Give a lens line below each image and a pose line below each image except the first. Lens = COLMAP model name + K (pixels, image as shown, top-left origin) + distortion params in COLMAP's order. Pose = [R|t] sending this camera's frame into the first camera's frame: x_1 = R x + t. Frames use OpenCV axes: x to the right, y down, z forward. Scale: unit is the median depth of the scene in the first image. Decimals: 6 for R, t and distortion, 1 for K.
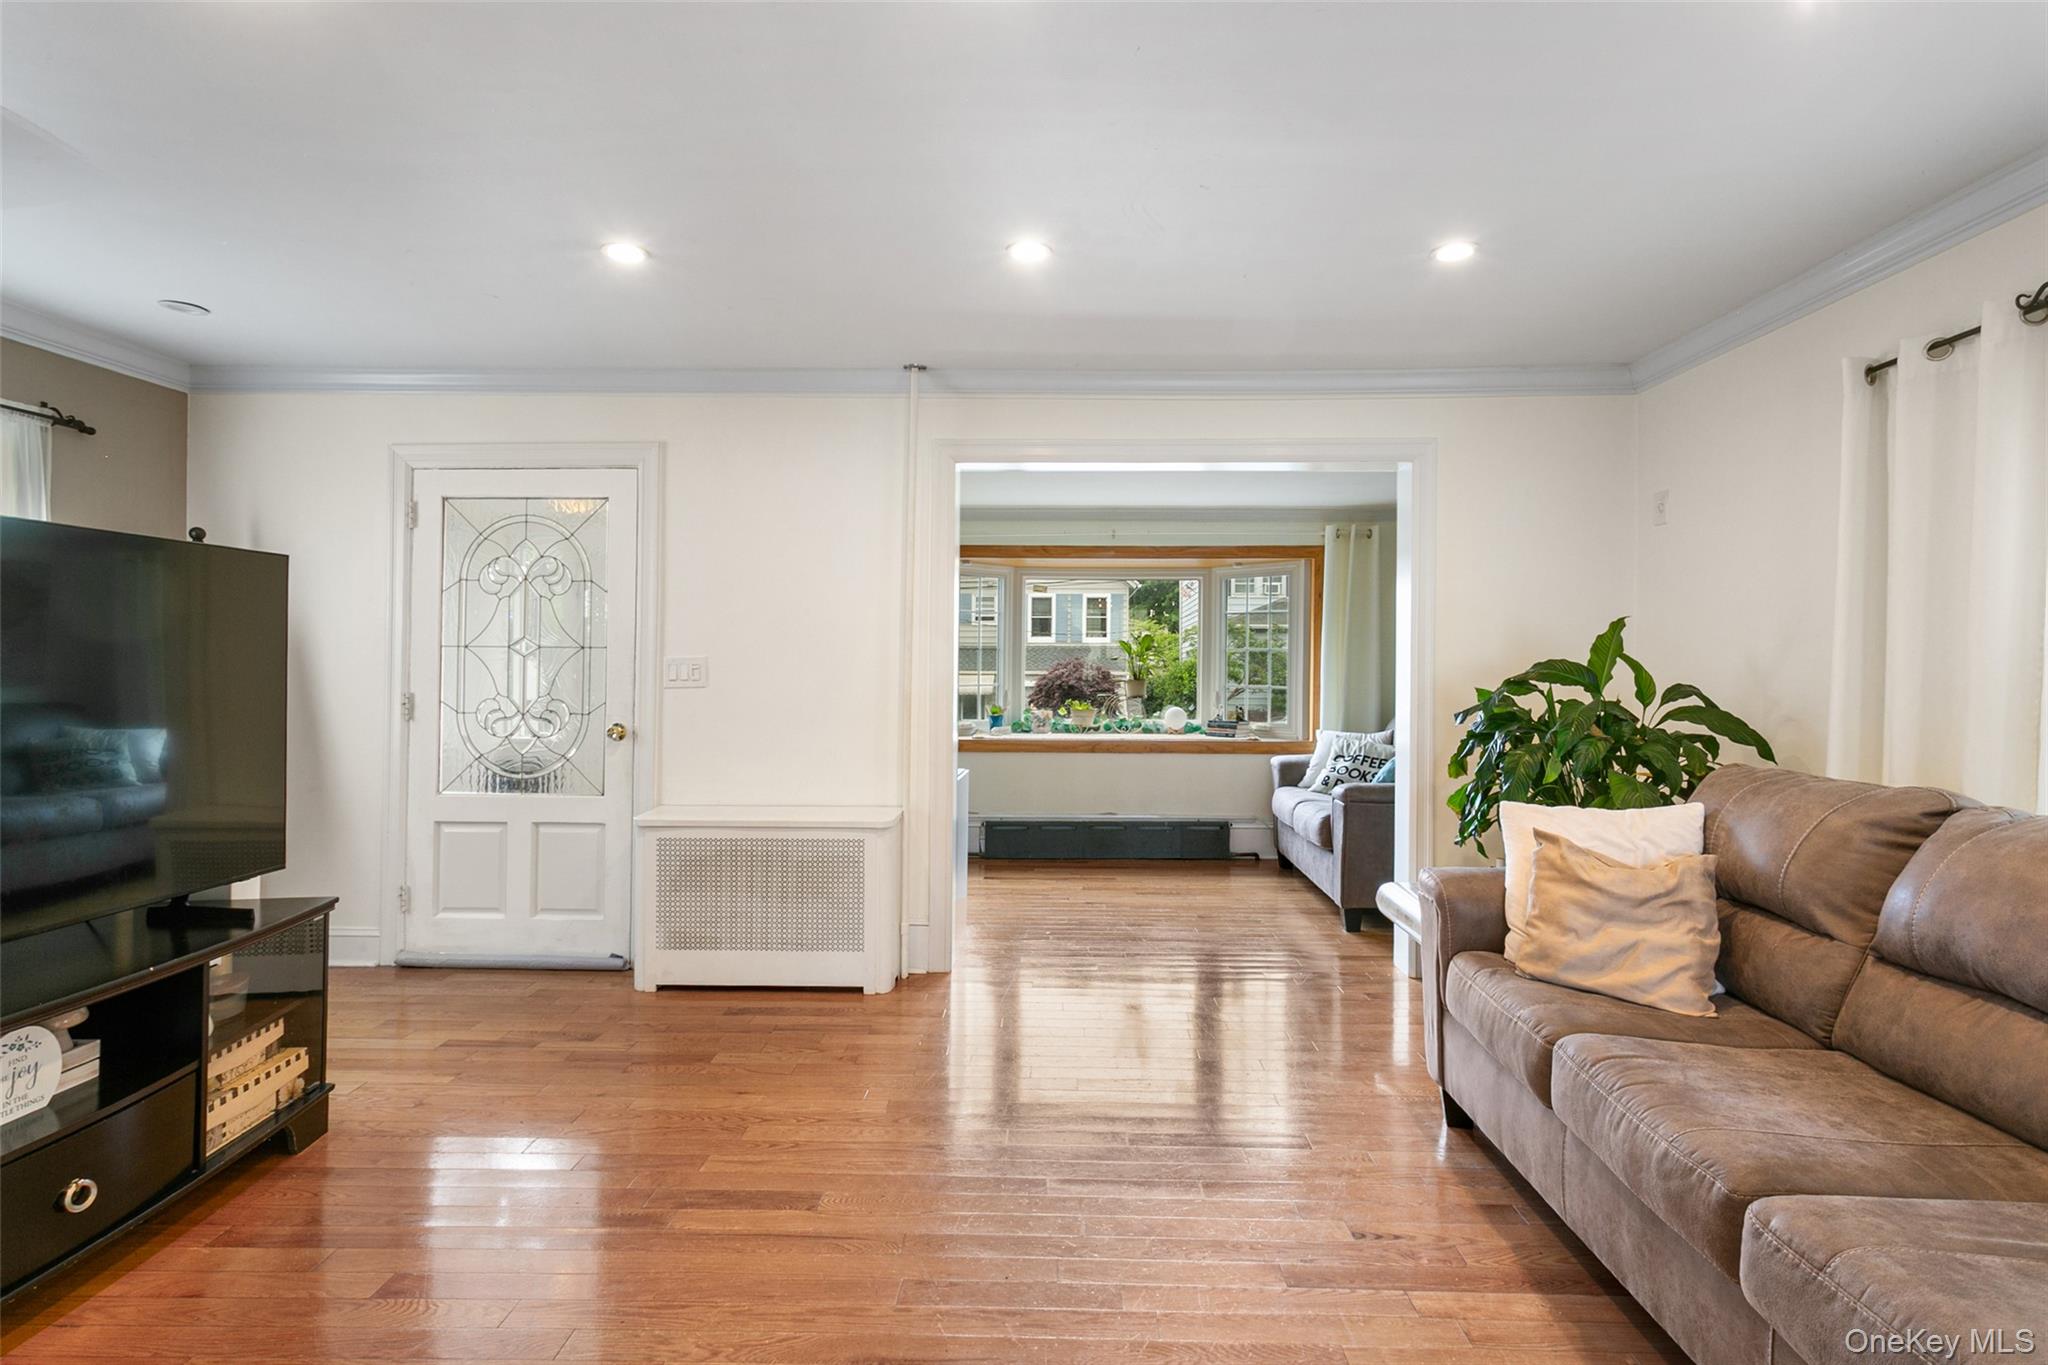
lens RADIAL K [[1006.1, 0, 1054.5], [0, 1006.1, 659.4], [0, 0, 1]] dist [0.009066, 0.001861]
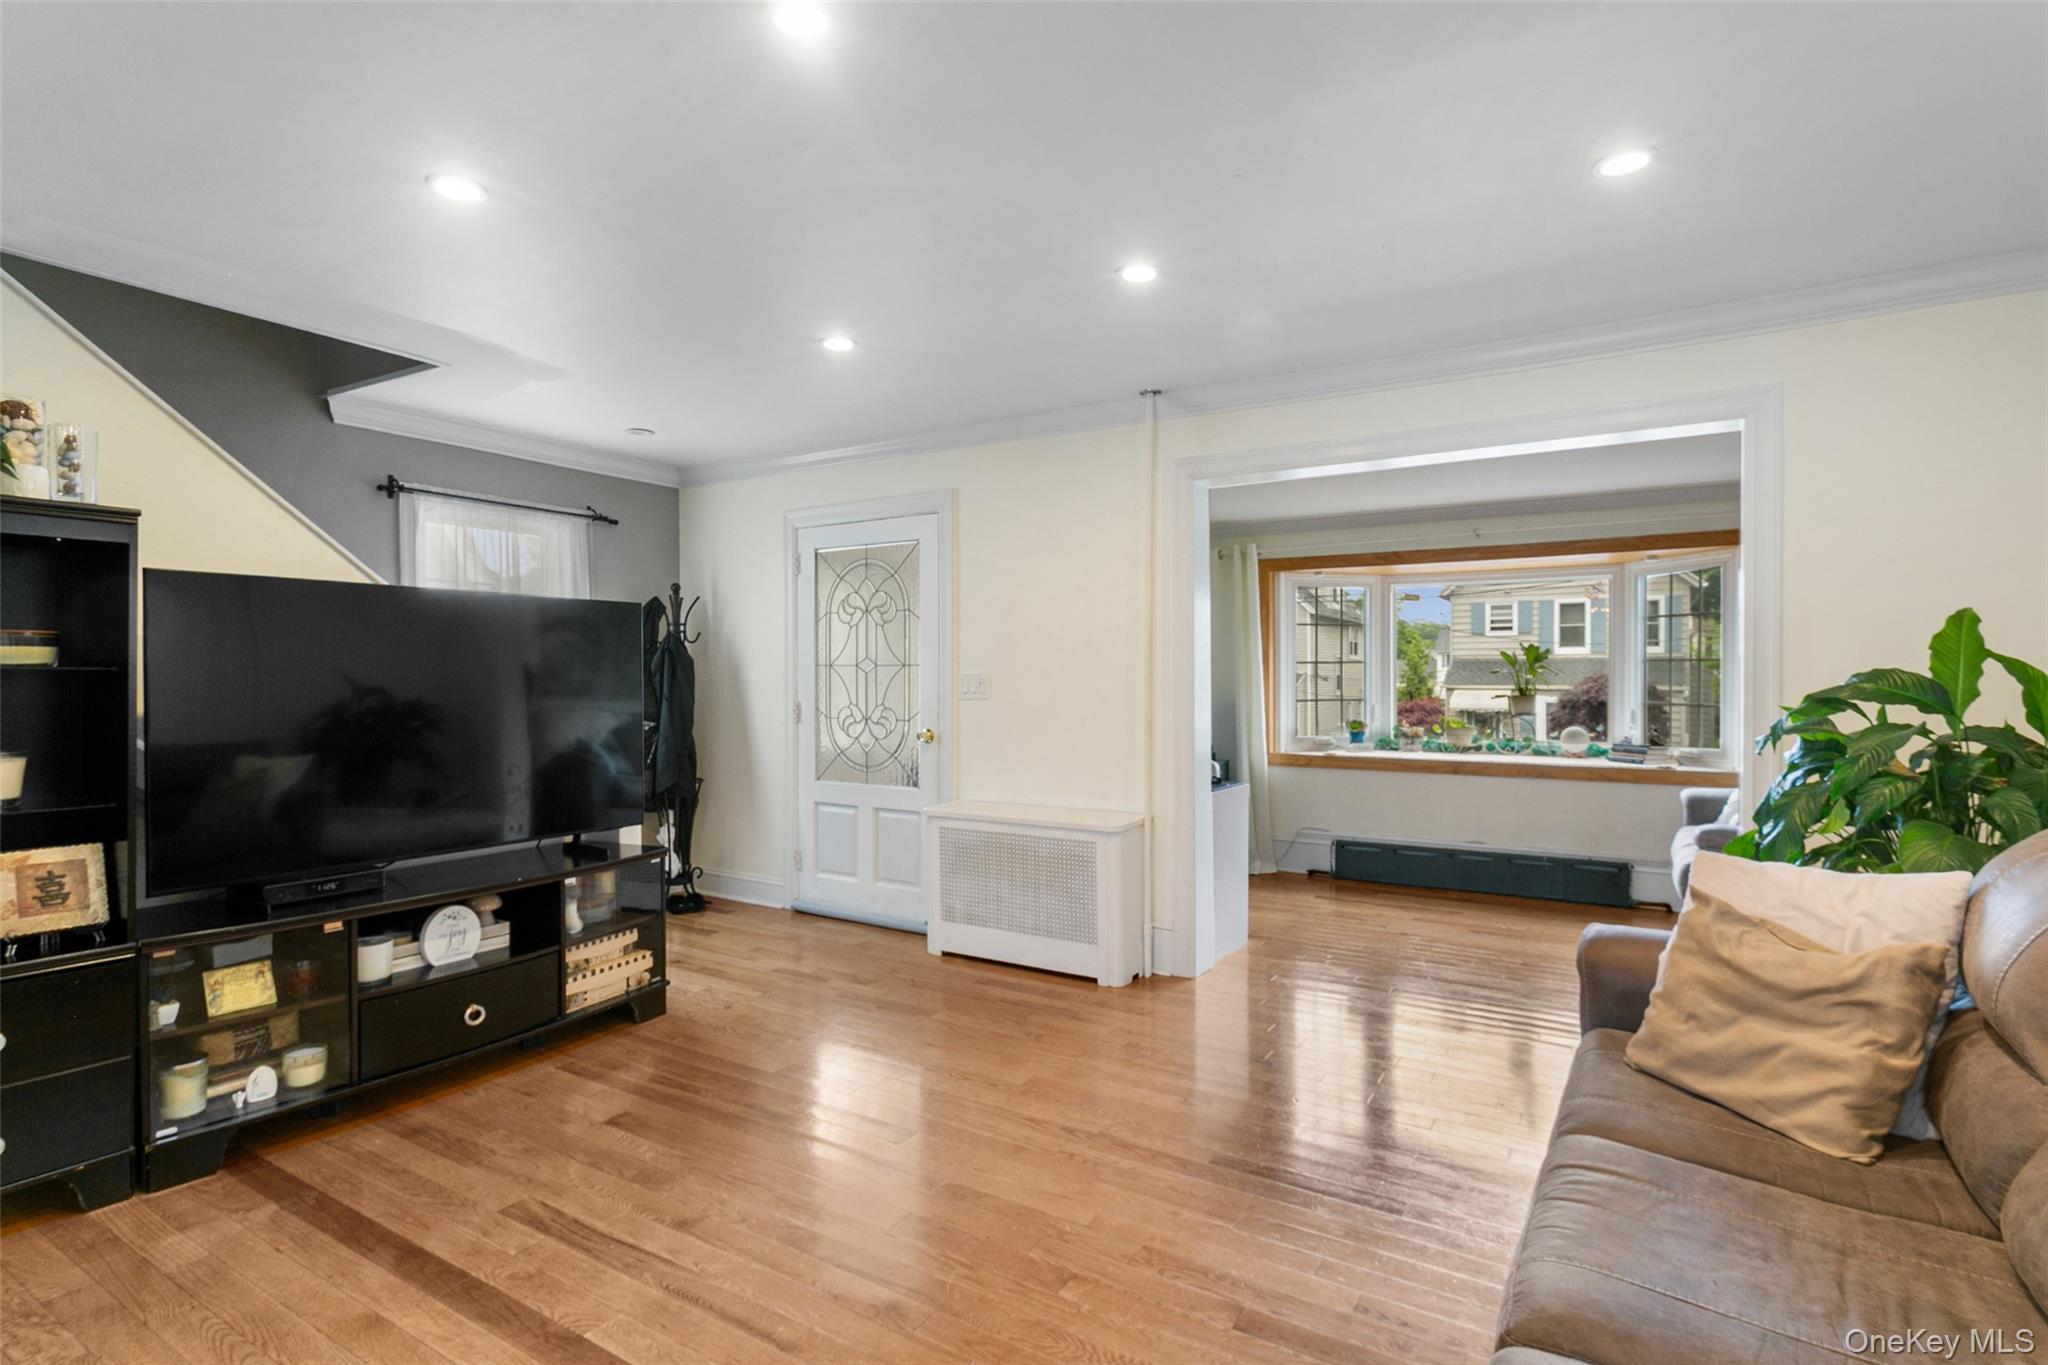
lens RADIAL K [[1006.1, 0, 1069.9], [0, 1006.1, 688.3], [0, 0, 1]] dist [0.009066, 0.001861]
pose [[0.863961, 0.001201, -0.503557, 0.328623], [0.005814, 0.999907, 0.012360, 0.001761], [0.503525, -0.013606, 0.863874, 0.059666]]
